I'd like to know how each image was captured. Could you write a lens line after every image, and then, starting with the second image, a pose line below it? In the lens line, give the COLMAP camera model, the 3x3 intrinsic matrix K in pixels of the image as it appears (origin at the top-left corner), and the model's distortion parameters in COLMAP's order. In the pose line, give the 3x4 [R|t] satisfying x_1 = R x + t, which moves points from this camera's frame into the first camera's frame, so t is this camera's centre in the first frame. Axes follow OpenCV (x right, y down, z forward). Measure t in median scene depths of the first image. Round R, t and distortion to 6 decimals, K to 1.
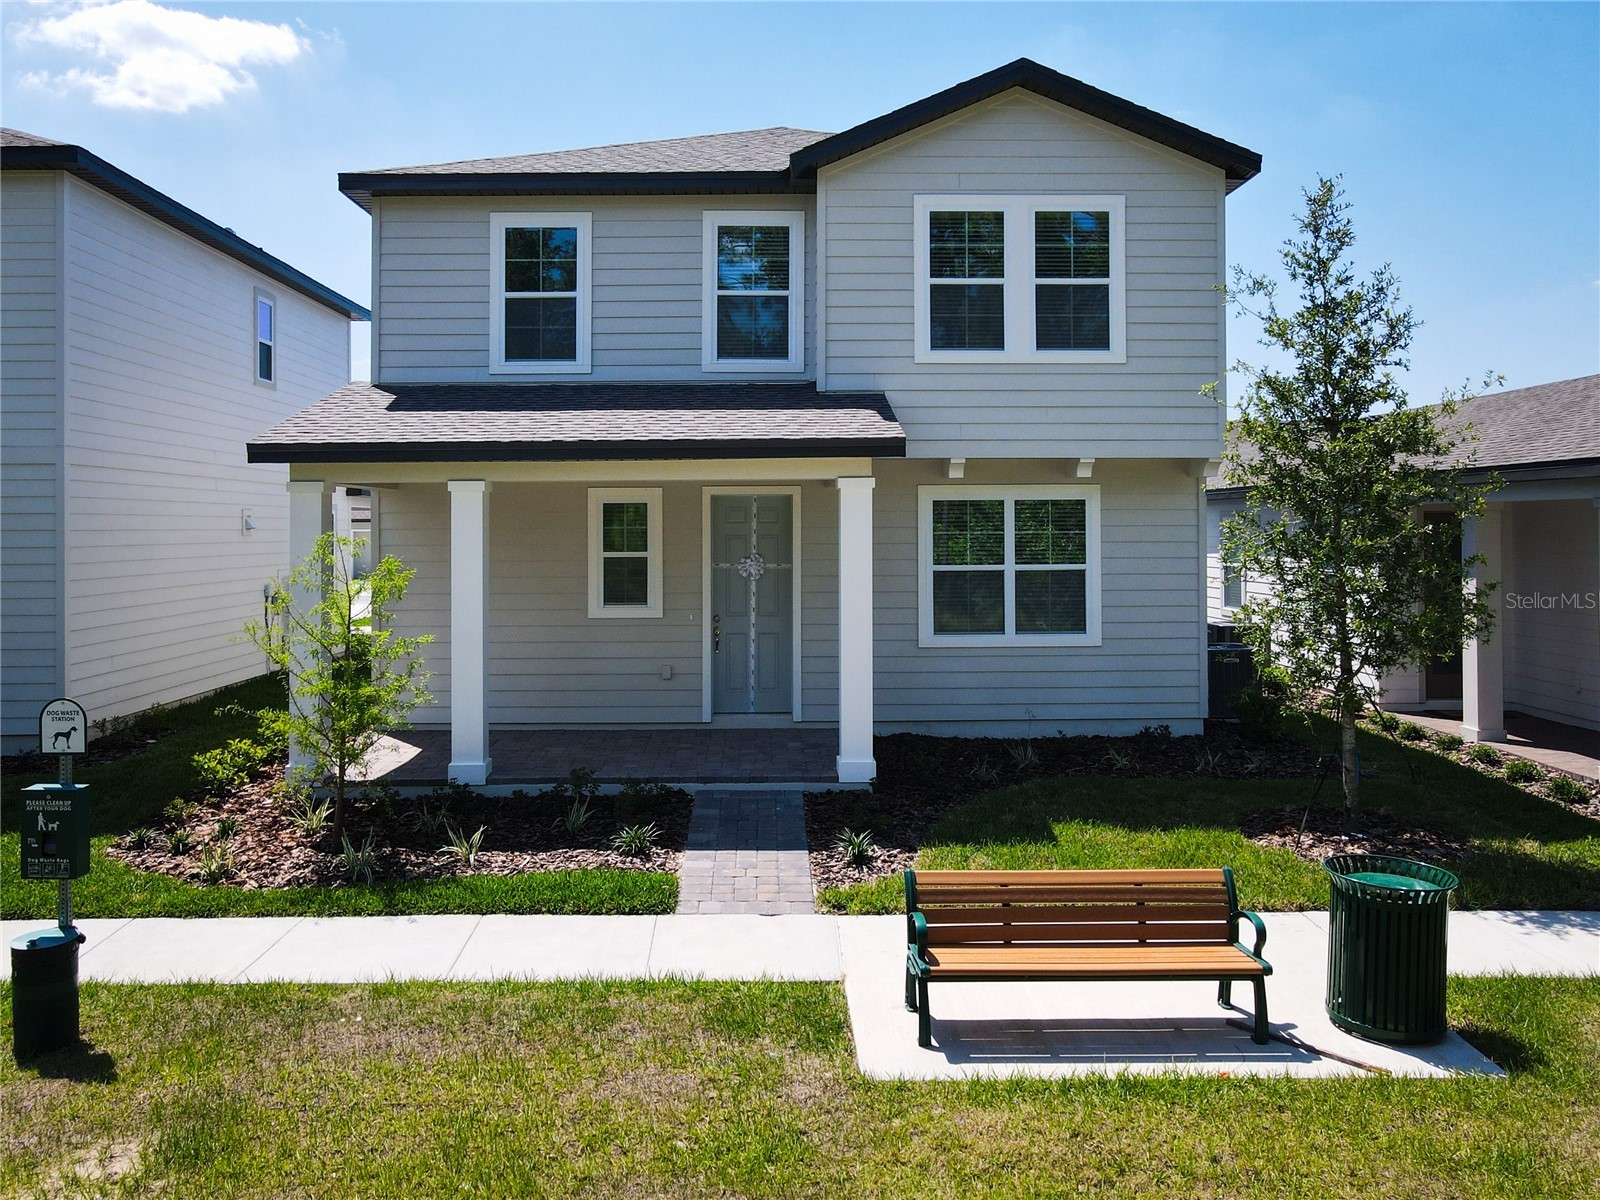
lens RADIAL K [[1281.9, 0, 774.9], [0, 1281.9, 505.6], [0, 0, 1]] dist [-0.003955, 0.008762]
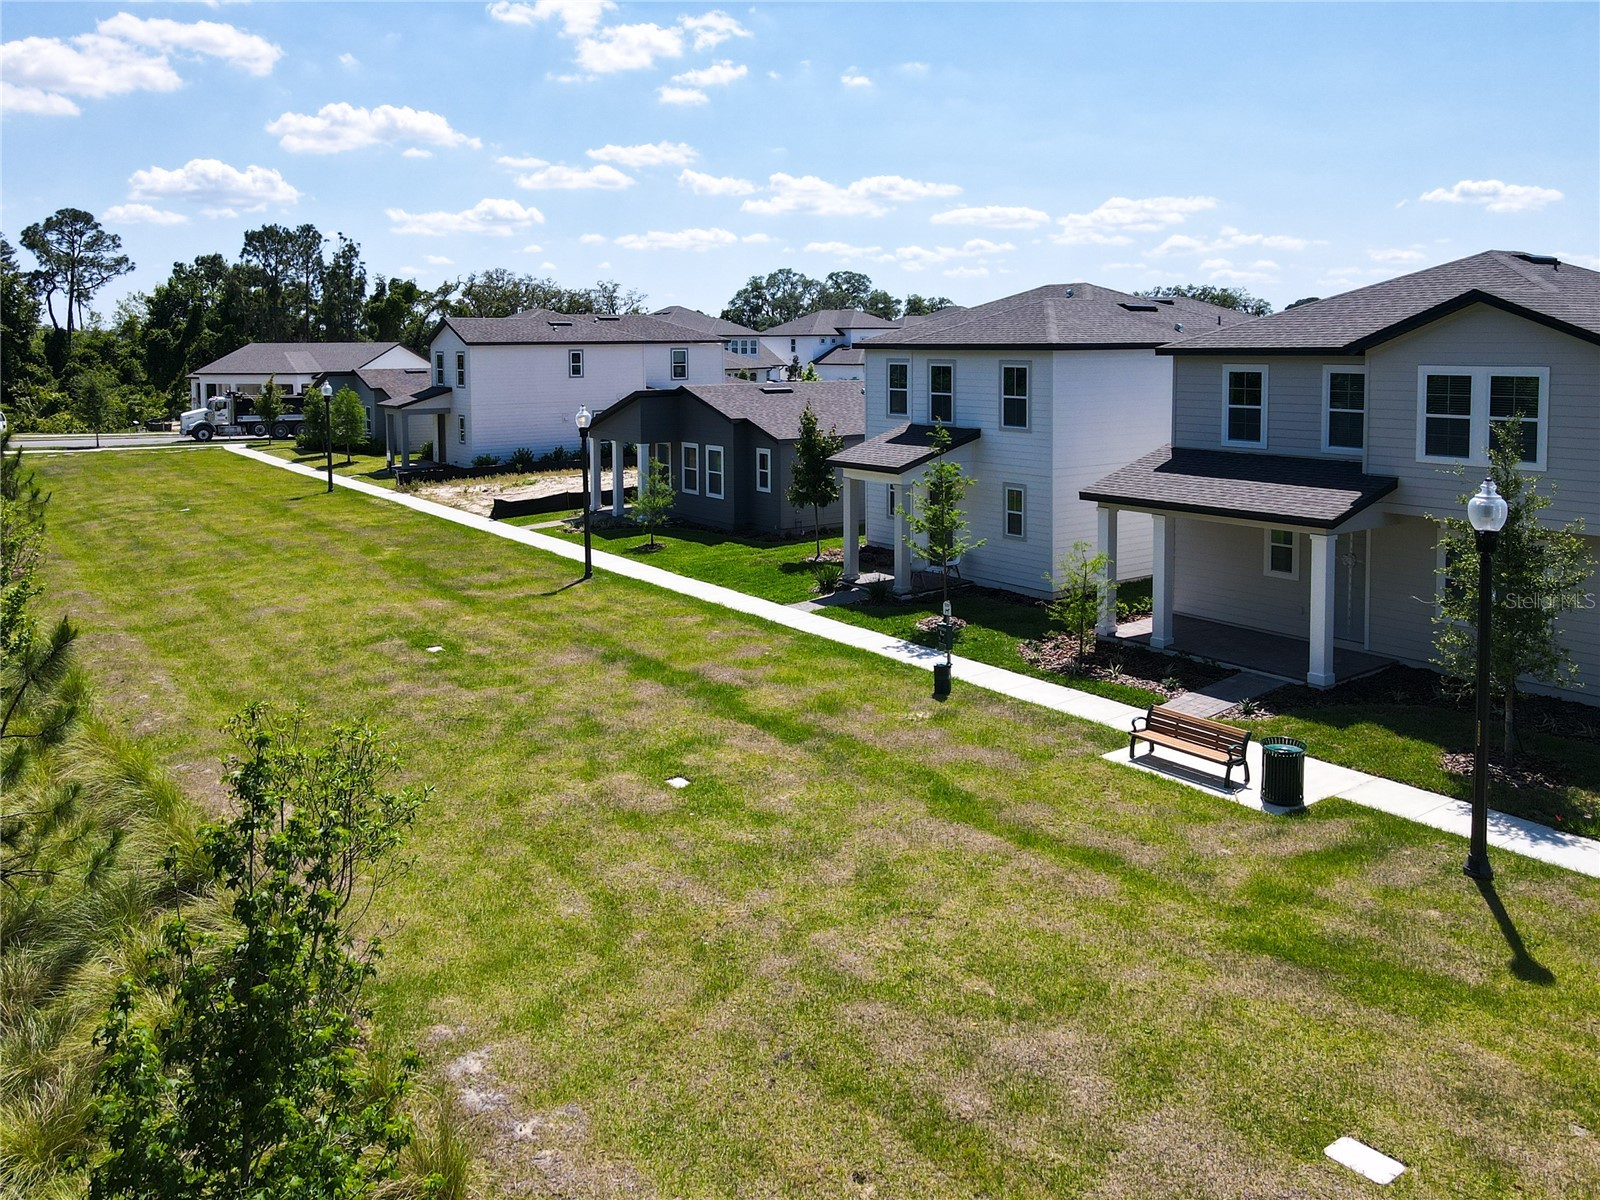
lens RADIAL K [[1262.0, 0, 793.2], [0, 1262.0, 456.0], [0, 0, 1]] dist [0.005306, 0.014845]
pose [[0.570910, 0.074675, -0.817610, 1.029906], [0.019622, 0.994330, 0.104517, -0.315145], [0.820778, -0.075713, 0.566207, -0.667517]]
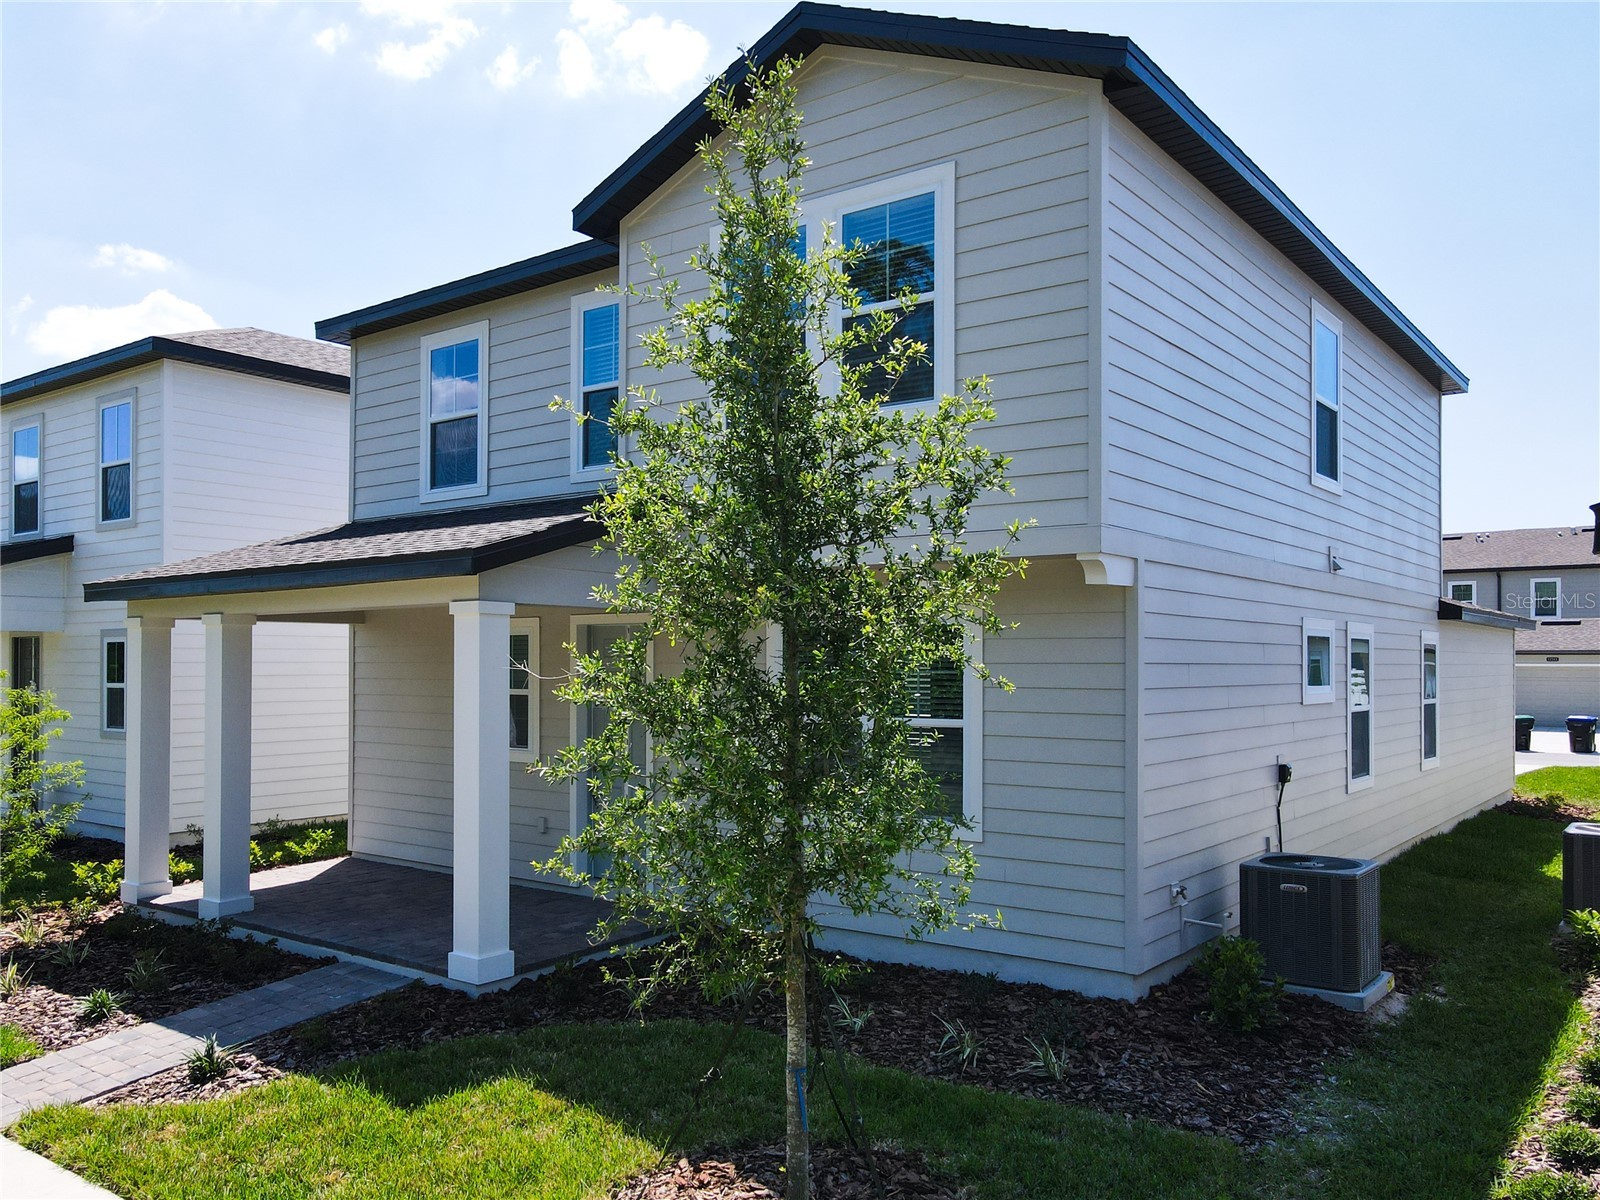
lens RADIAL K [[1256.6, 0, 773.7], [0, 1256.6, 648.4], [0, 0, 1]] dist [0.006755, 0.005325]
pose [[0.783611, -0.001568, -0.621249, 0.602426], [0.005445, 0.999976, 0.004345, 0.004780], [0.621227, -0.006787, 0.783601, 0.433883]]
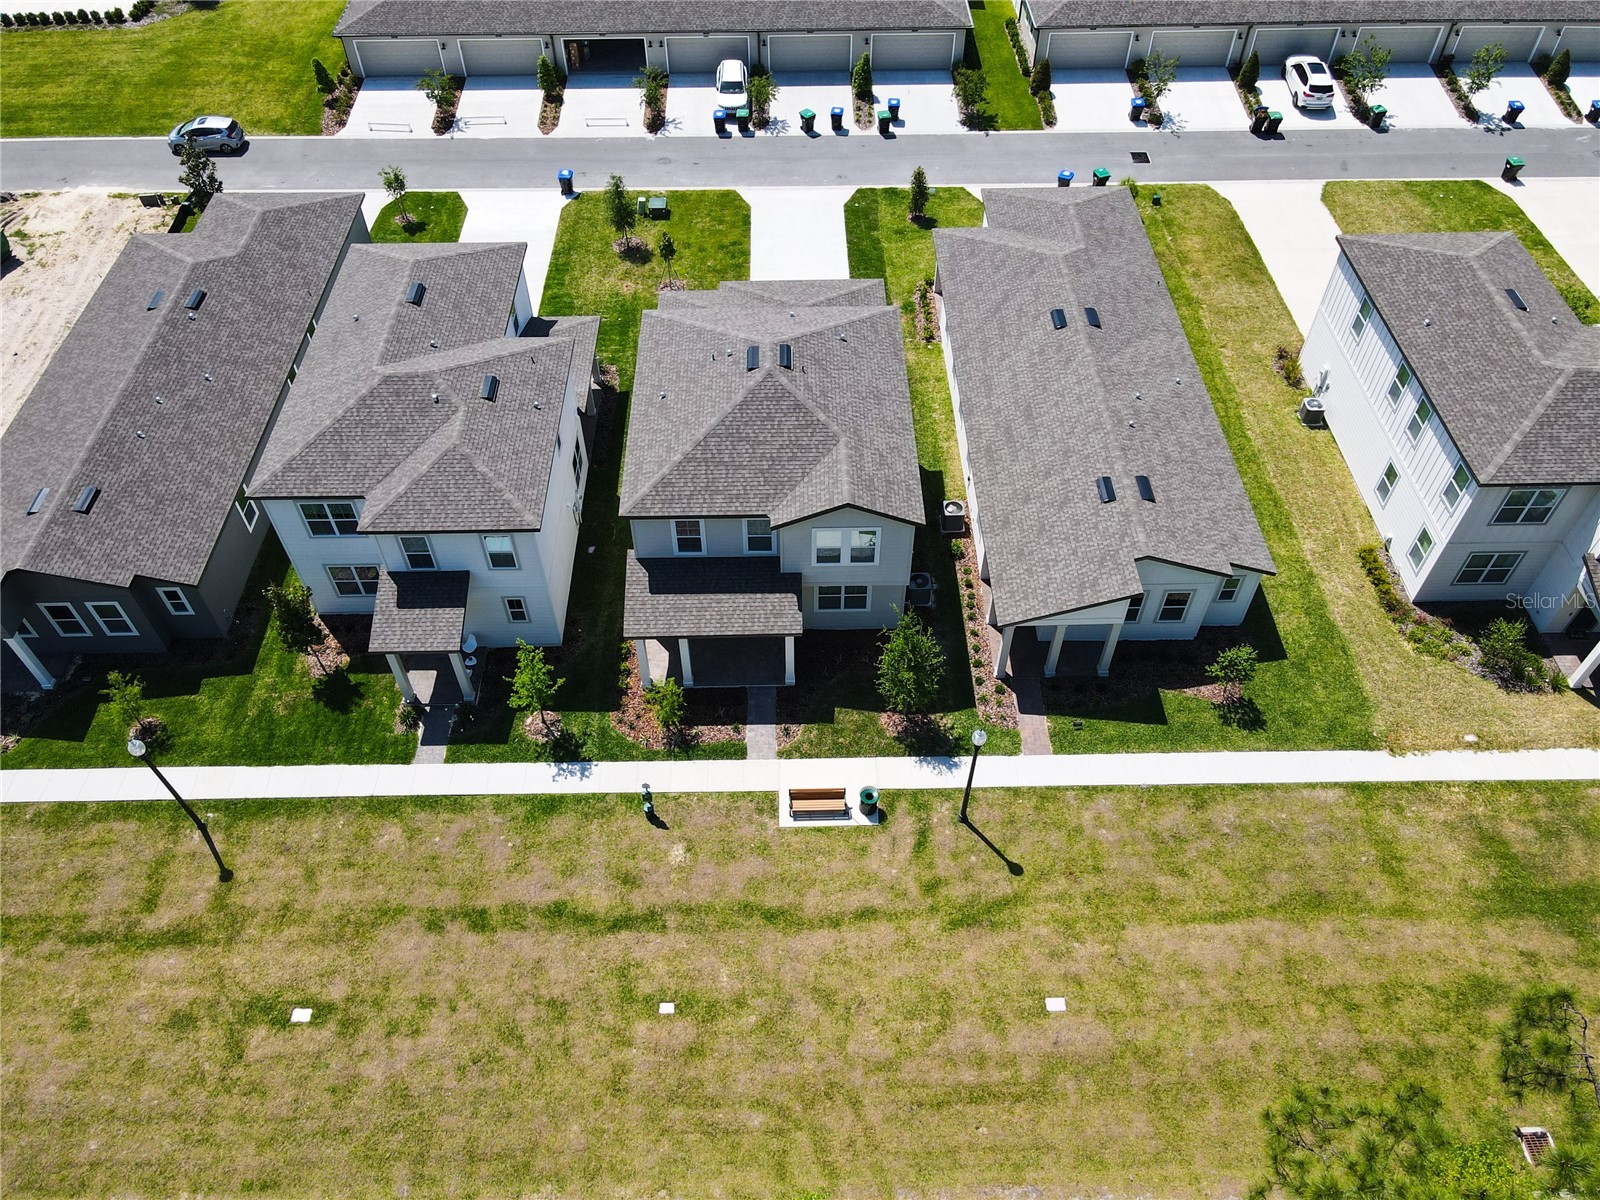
lens RADIAL K [[1174.9, 0, 792.7], [0, 1174.9, 609.0], [0, 0, 1]] dist [0.004910, 0.009988]
pose [[0.999981, -0.000441, -0.006152, 0.080125], [0.005002, 0.641598, 0.767024, -2.245482], [0.003609, -0.767041, 0.641588, -0.925548]]
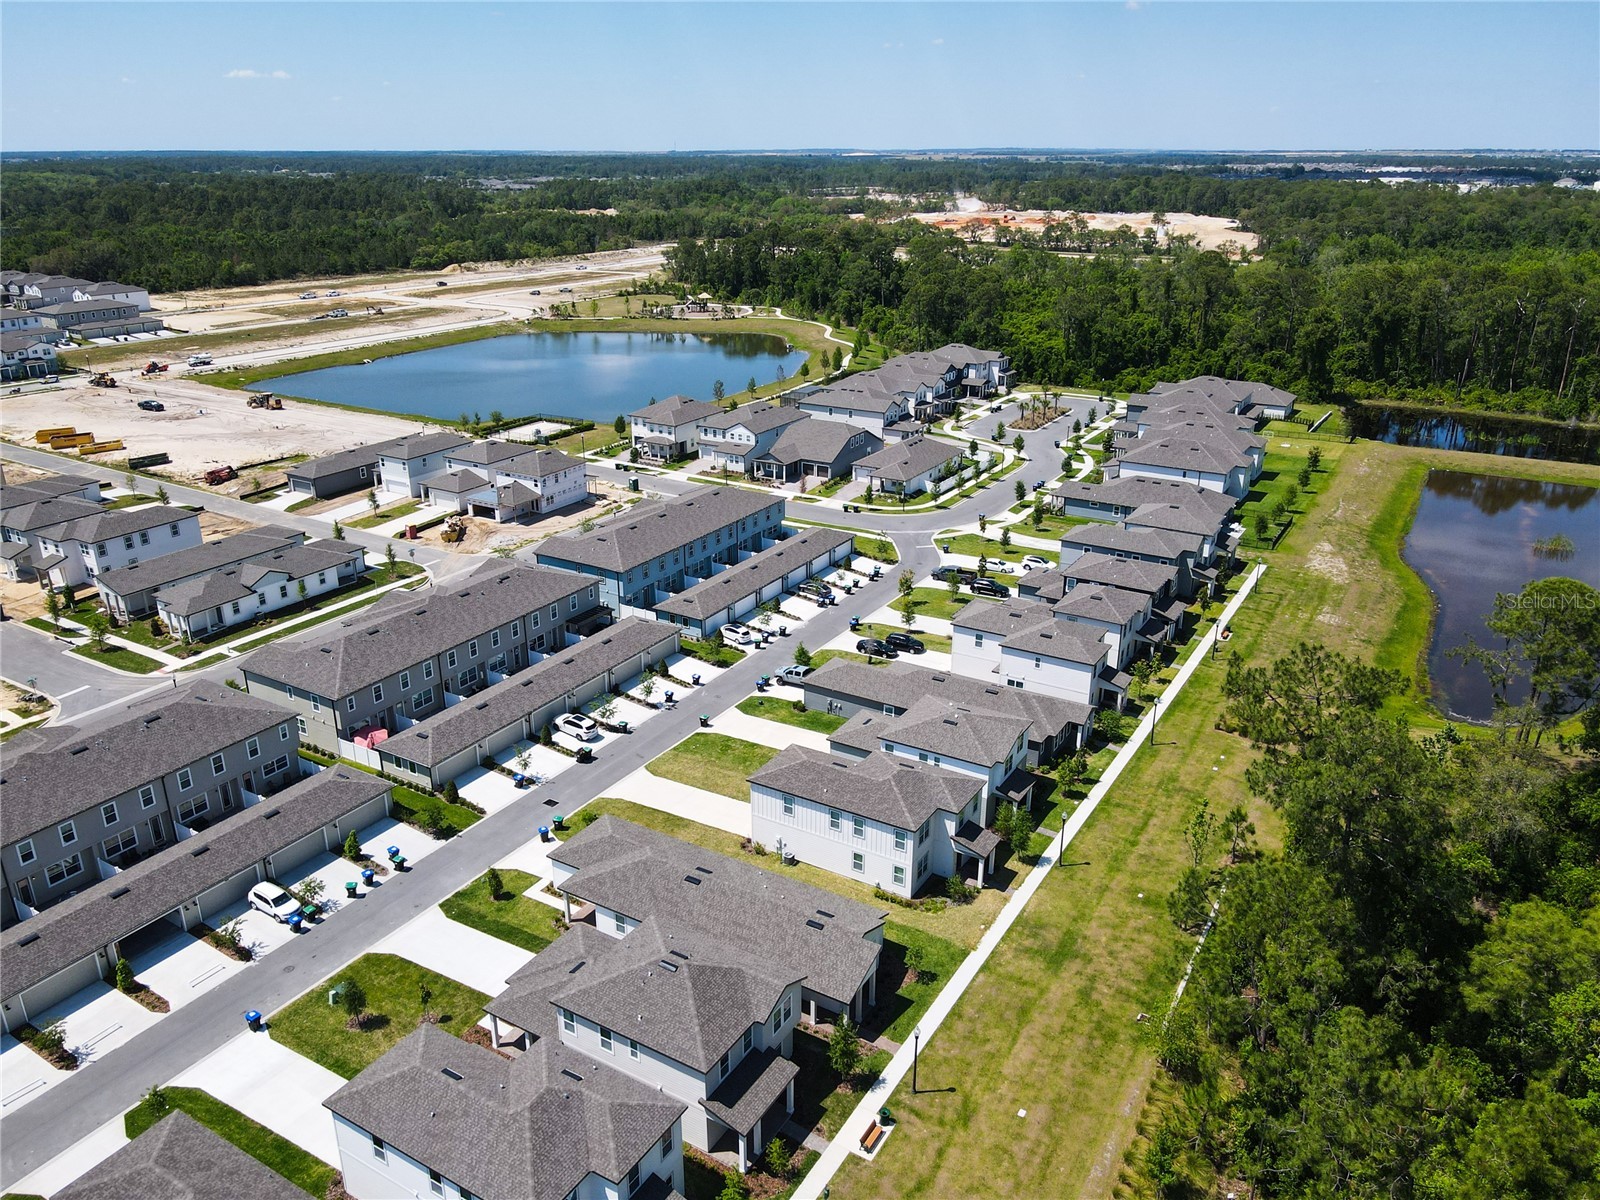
lens RADIAL K [[1179.9, 0, 781.7], [0, 1179.9, 599.3], [0, 0, 1]] dist [0.006837, 0.007091]
pose [[0.542417, -0.299258, 0.785002, -3.319696], [-0.010613, 0.931889, 0.362587, -3.737820], [-0.840042, -0.205005, 0.502297, -1.216279]]
